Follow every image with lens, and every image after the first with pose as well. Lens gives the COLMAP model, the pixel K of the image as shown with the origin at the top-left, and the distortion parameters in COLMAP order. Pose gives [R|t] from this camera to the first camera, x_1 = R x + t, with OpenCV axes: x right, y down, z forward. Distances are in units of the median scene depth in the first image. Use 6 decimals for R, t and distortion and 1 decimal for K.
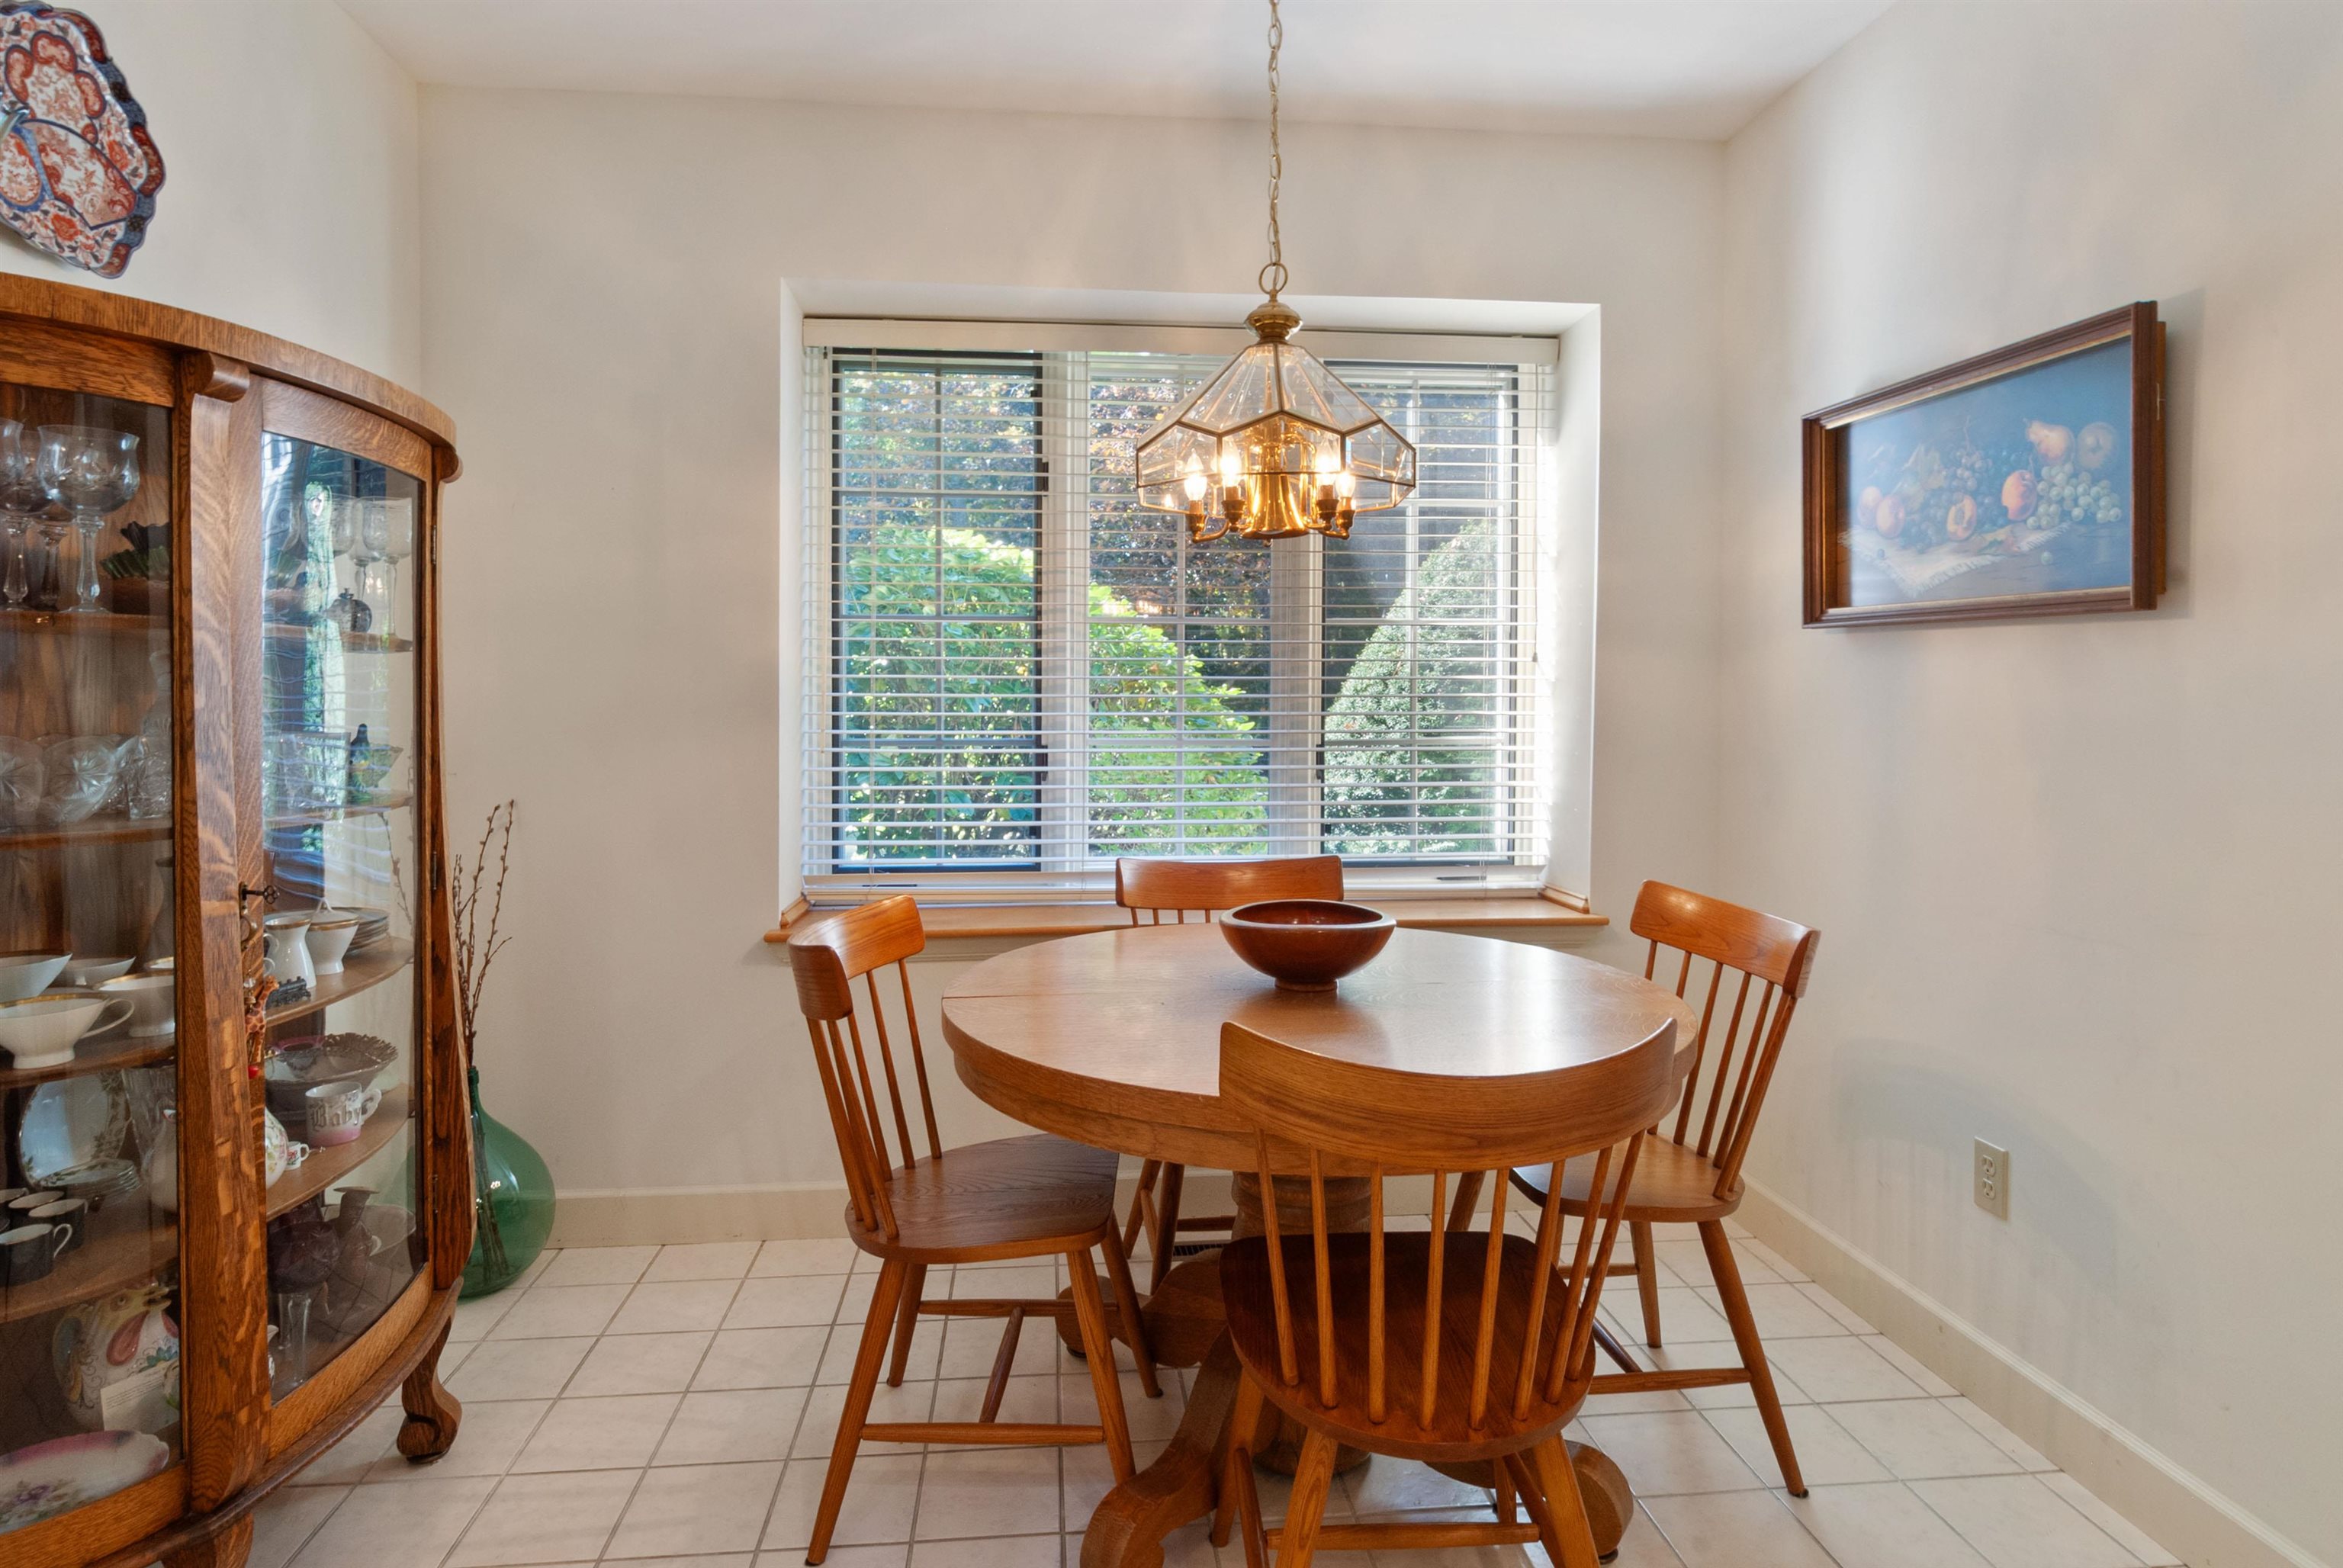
lens RADIAL K [[1327.6, 0, 1170.8], [0, 1327.6, 697.7], [0, 0, 1]] dist [0.063069, 0.000030]
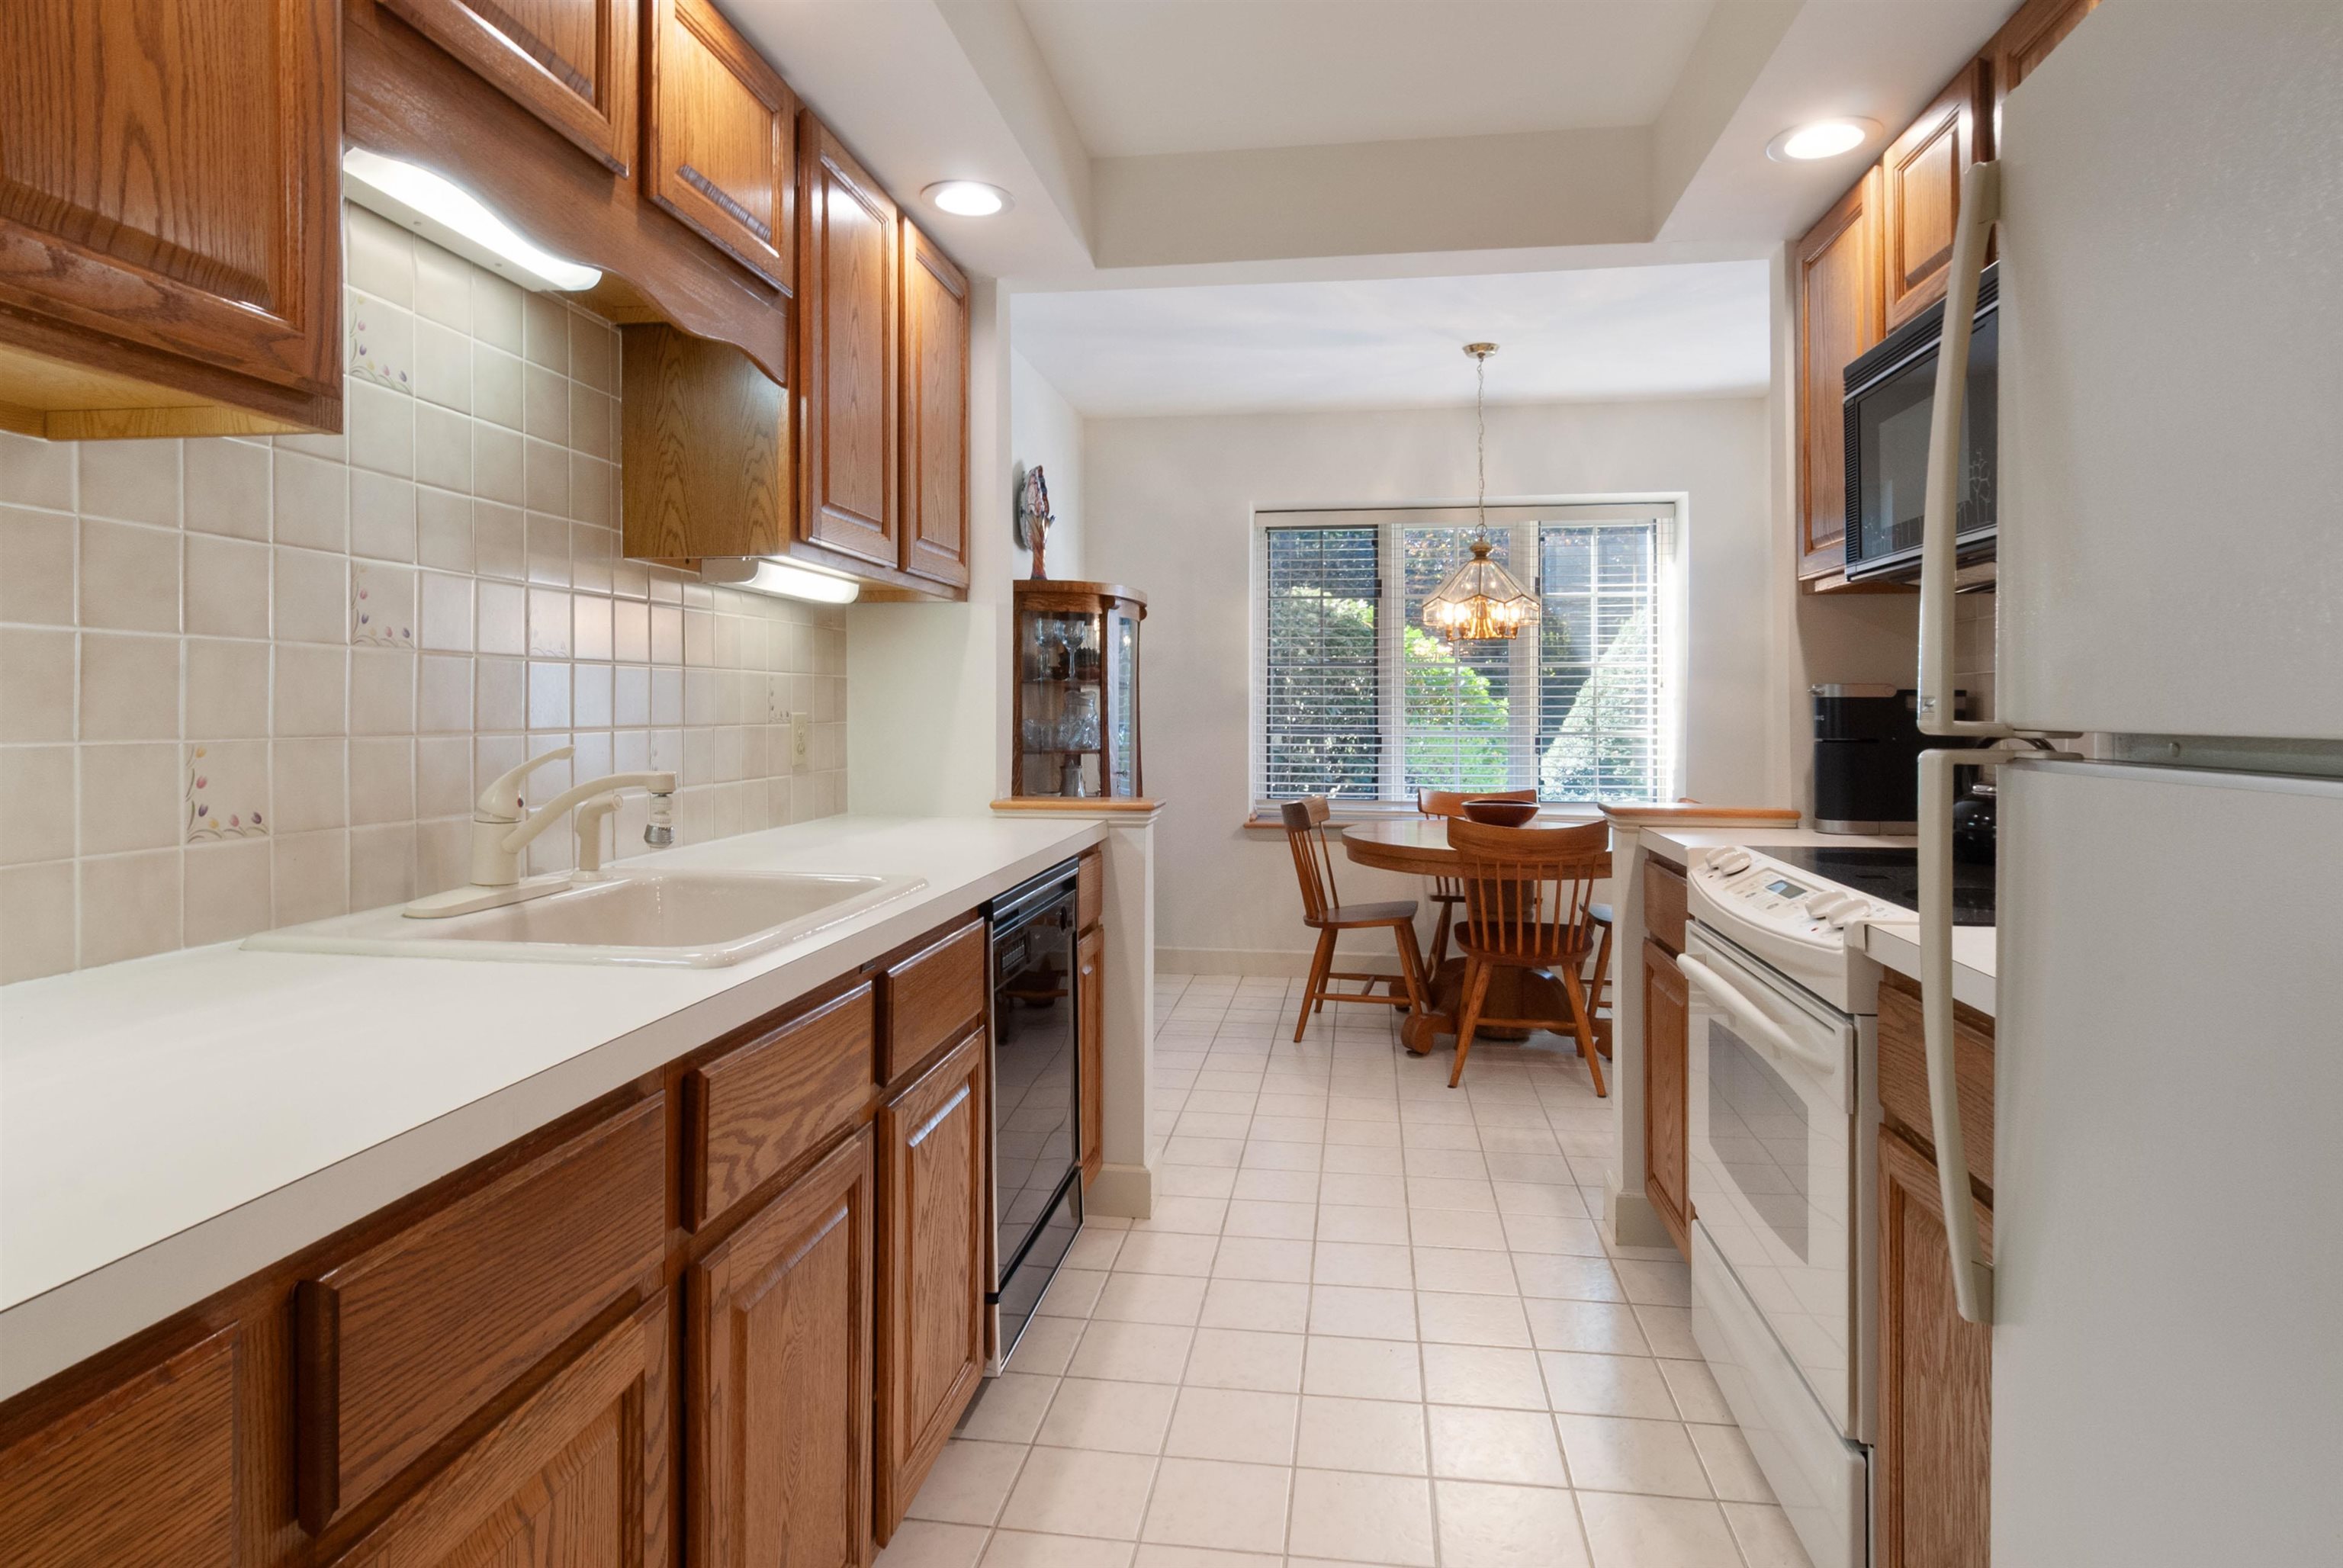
lens RADIAL K [[1327.6, 0, 1170.8], [0, 1327.6, 697.7], [0, 0, 1]] dist [0.063069, 0.000030]
pose [[0.971431, -0.002529, -0.237309, 0.064441], [0.000898, 0.999975, -0.006983, -0.001594], [0.237321, 0.006570, 0.971409, -0.897995]]
